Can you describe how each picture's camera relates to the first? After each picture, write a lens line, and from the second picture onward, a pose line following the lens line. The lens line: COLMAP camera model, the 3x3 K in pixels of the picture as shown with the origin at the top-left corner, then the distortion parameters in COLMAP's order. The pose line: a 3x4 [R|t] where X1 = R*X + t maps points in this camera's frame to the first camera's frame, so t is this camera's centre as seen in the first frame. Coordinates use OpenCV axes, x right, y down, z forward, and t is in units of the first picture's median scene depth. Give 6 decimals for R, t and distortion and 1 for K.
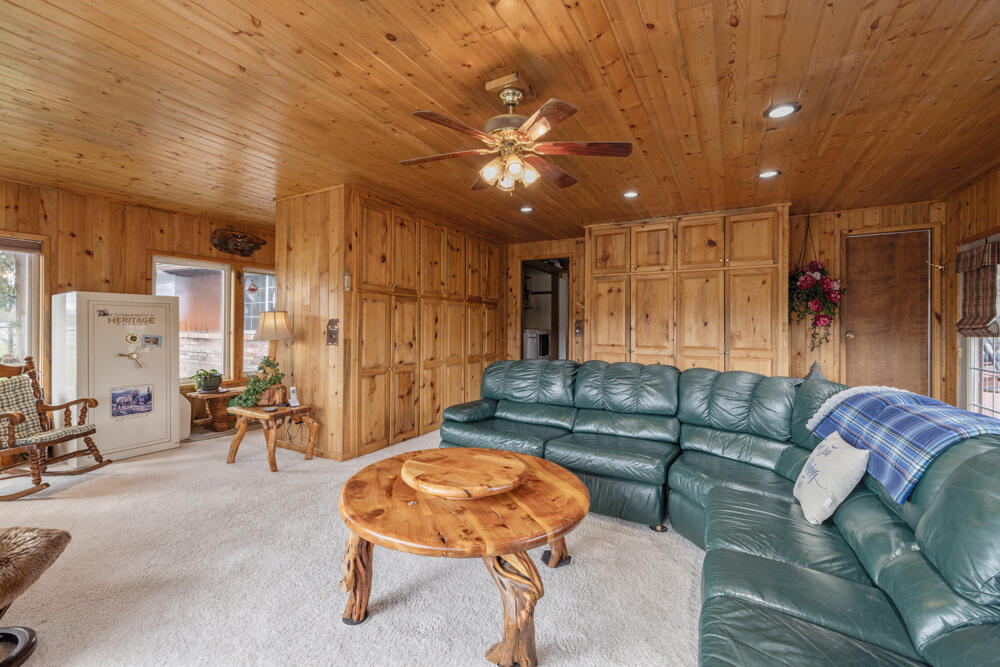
lens RADIAL K [[423.8, 0, 496.5], [0, 423.8, 325.8], [0, 0, 1]] dist [0.002567, 0.000100]
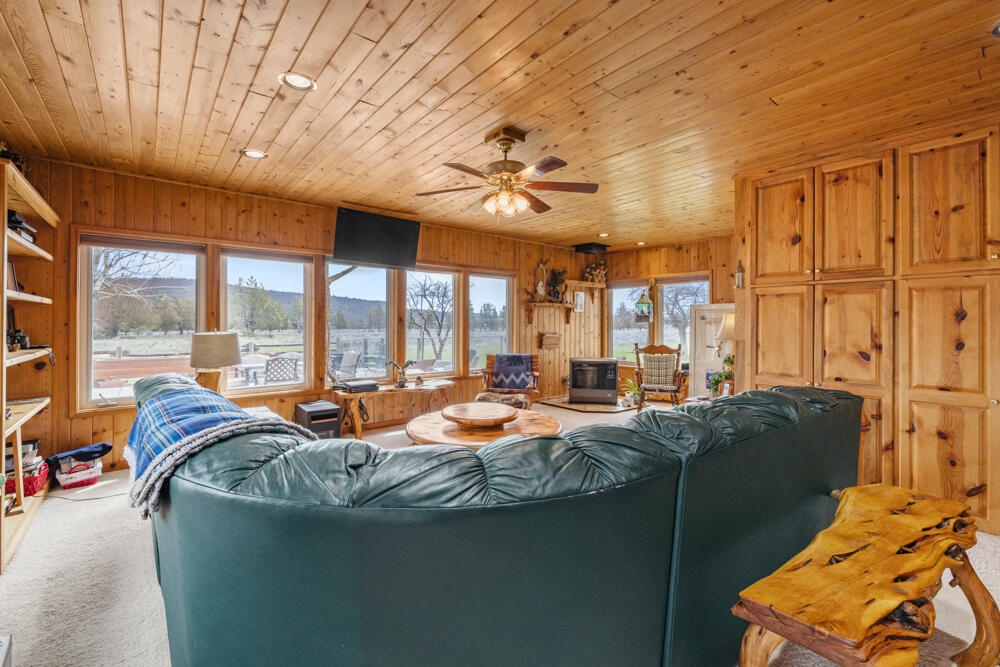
lens RADIAL K [[423.8, 0, 496.5], [0, 423.8, 325.8], [0, 0, 1]] dist [0.002567, 0.000100]
pose [[-0.362989, -0.001879, -0.931792, 0.612771], [-0.005611, 0.999984, 0.000170, 0.001796], [0.931777, 0.005290, -0.362994, 0.720958]]
